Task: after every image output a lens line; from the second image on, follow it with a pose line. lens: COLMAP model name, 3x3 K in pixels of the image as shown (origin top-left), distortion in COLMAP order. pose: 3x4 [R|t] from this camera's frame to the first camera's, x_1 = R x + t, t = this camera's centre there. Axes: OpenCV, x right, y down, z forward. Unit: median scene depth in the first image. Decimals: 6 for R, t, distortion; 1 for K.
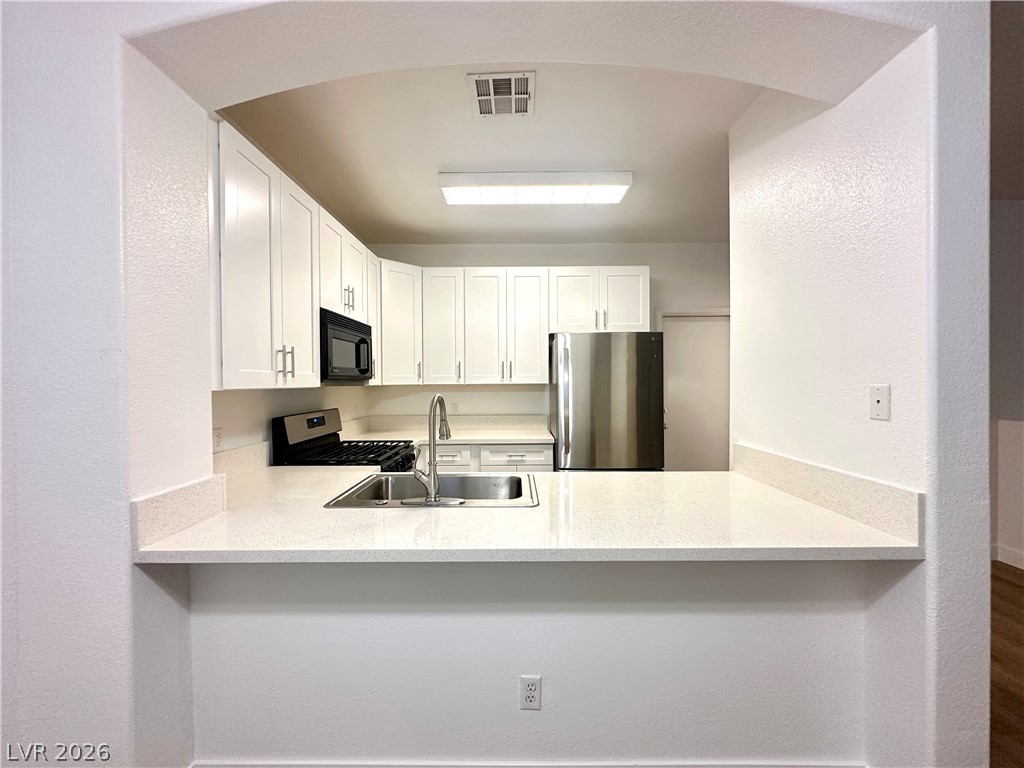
lens RADIAL K [[408.6, 0, 515.6], [0, 408.6, 383.5], [0, 0, 1]] dist [-0.000835, -0.000117]
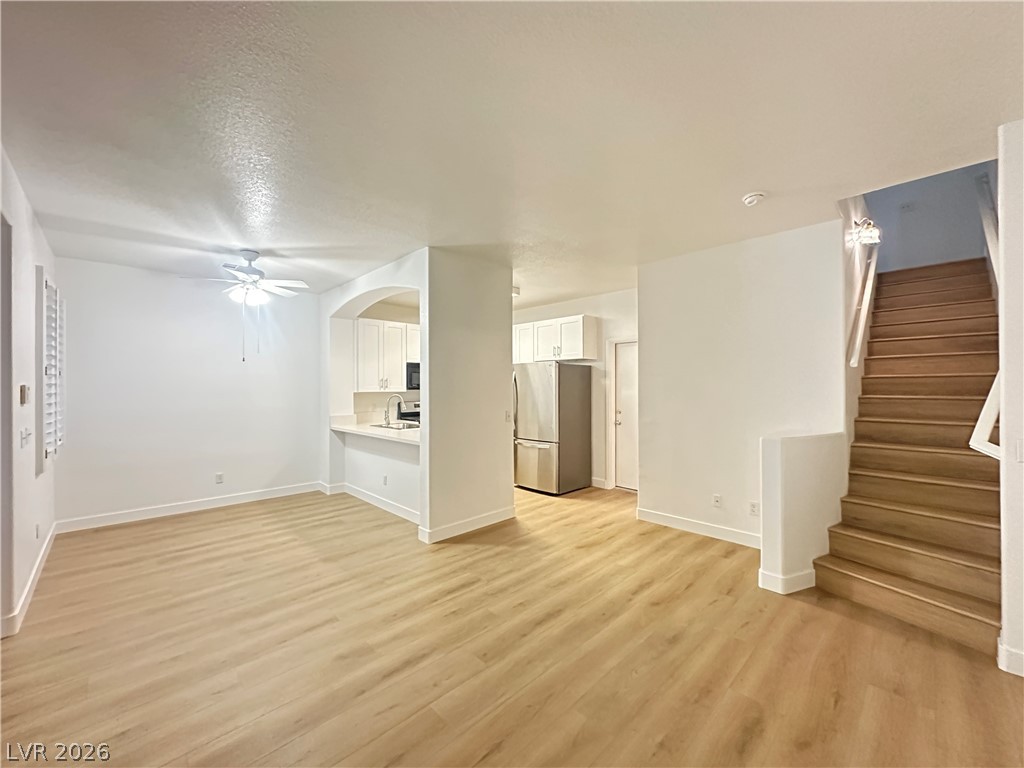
lens RADIAL K [[408.6, 0, 515.6], [0, 408.6, 383.5], [0, 0, 1]] dist [-0.000835, -0.000117]
pose [[0.707462, -0.004705, -0.706735, 1.886672], [-0.002169, 0.999959, -0.008828, -0.022525], [0.706748, 0.007779, 0.707423, -0.396411]]
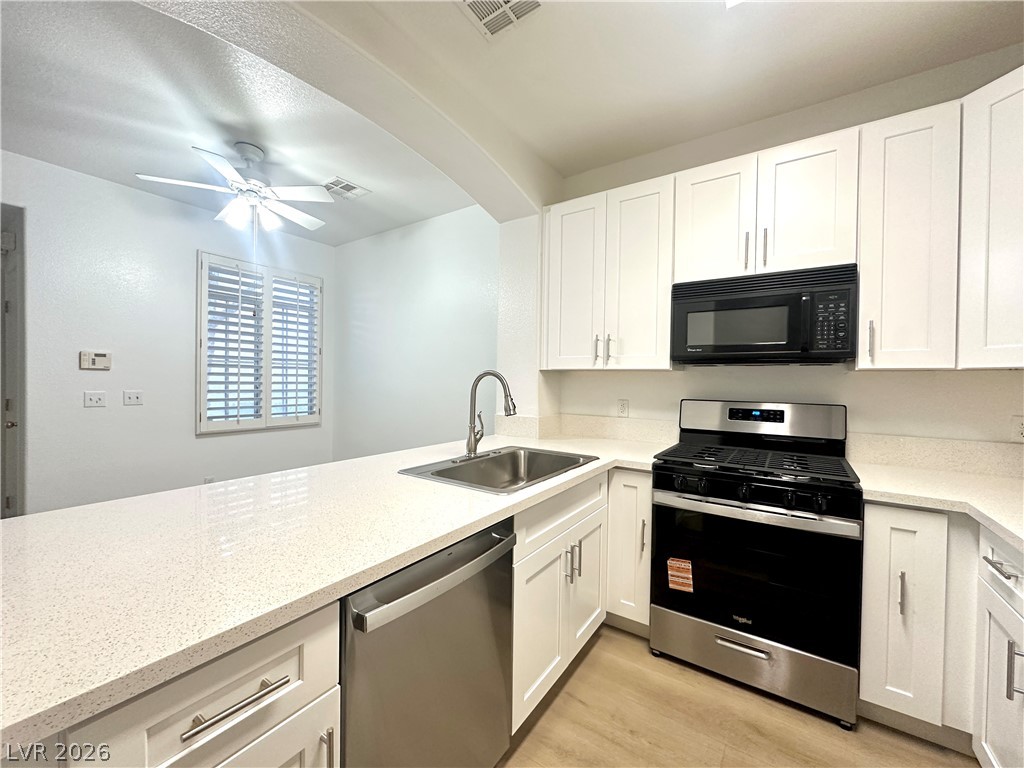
lens RADIAL K [[408.6, 0, 515.6], [0, 408.6, 383.5], [0, 0, 1]] dist [-0.000835, -0.000117]
pose [[-0.551322, 0.010794, -0.834223, 0.499516], [-0.014870, 0.999630, 0.022761, 0.024455], [0.834160, 0.024953, -0.550957, 1.180836]]
